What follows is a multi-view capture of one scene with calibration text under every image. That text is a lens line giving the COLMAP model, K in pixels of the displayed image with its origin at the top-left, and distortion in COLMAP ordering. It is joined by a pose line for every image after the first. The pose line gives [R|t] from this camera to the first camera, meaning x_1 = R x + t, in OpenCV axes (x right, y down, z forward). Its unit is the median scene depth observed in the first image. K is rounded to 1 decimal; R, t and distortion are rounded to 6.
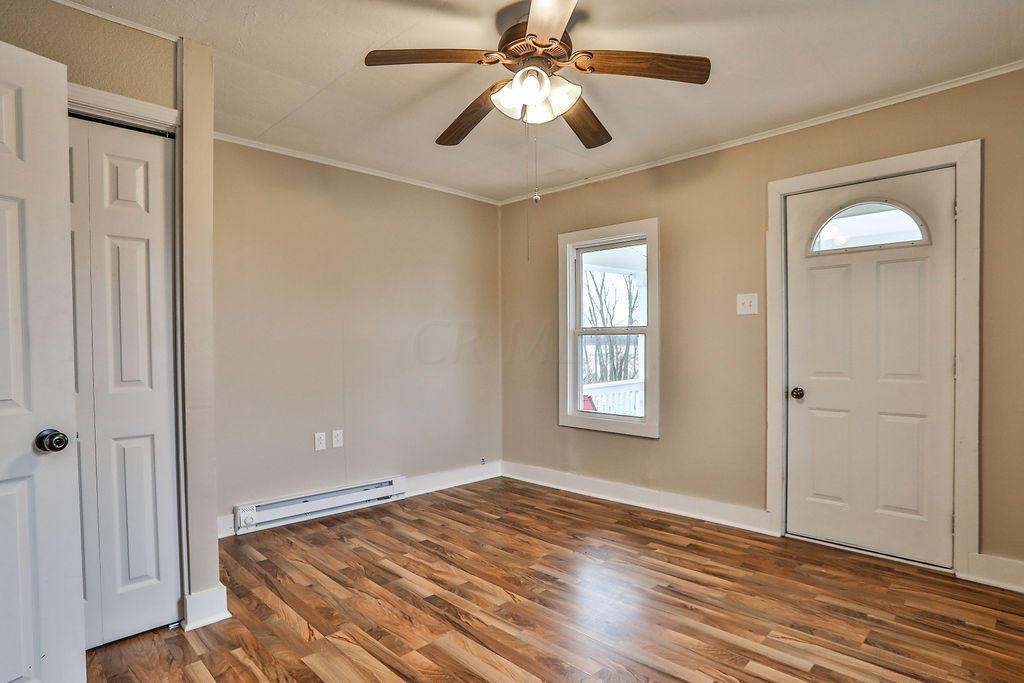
lens RADIAL K [[538.7, 0, 506.4], [0, 538.7, 348.6], [0, 0, 1]] dist [-0.075190, 0.037092]
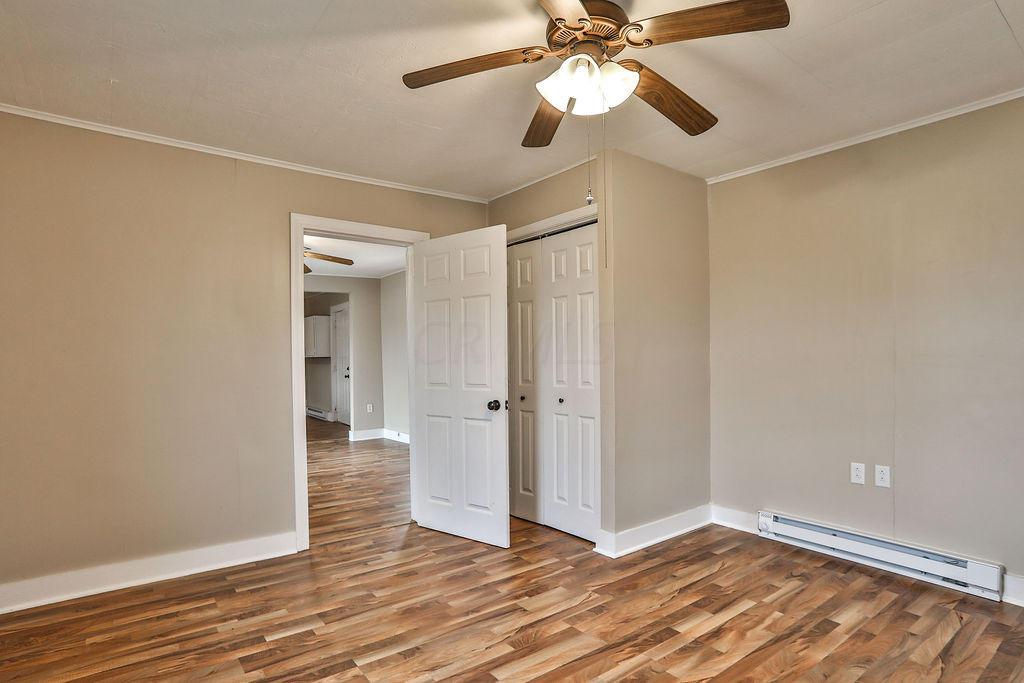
lens RADIAL K [[532.1, 0, 507.4], [0, 532.1, 367.4], [0, 0, 1]] dist [-0.075885, 0.037438]
pose [[-0.126897, 0.021960, -0.991673, 0.699483], [-0.001731, 0.999748, 0.022360, -0.015314], [0.991914, 0.004554, -0.126827, 0.721599]]
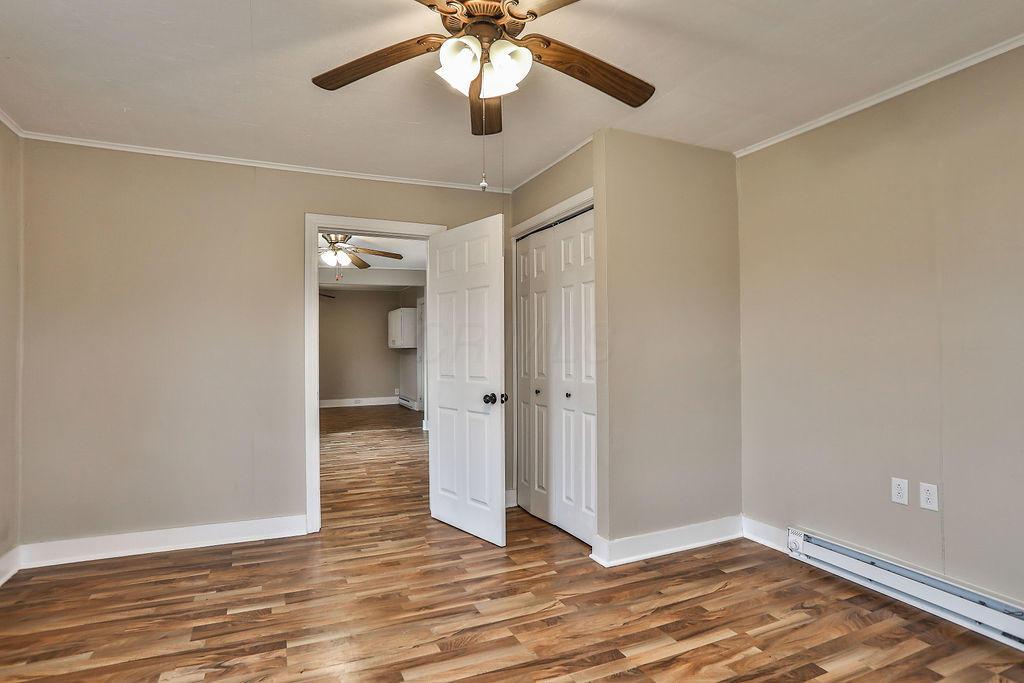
lens RADIAL K [[538.7, 0, 506.4], [0, 538.7, 348.6], [0, 0, 1]] dist [-0.075190, 0.037092]
pose [[-0.341060, 0.003788, -0.940034, 0.620355], [-0.003271, 0.999981, 0.005216, -0.020294], [0.940036, 0.004854, -0.341041, 0.977336]]
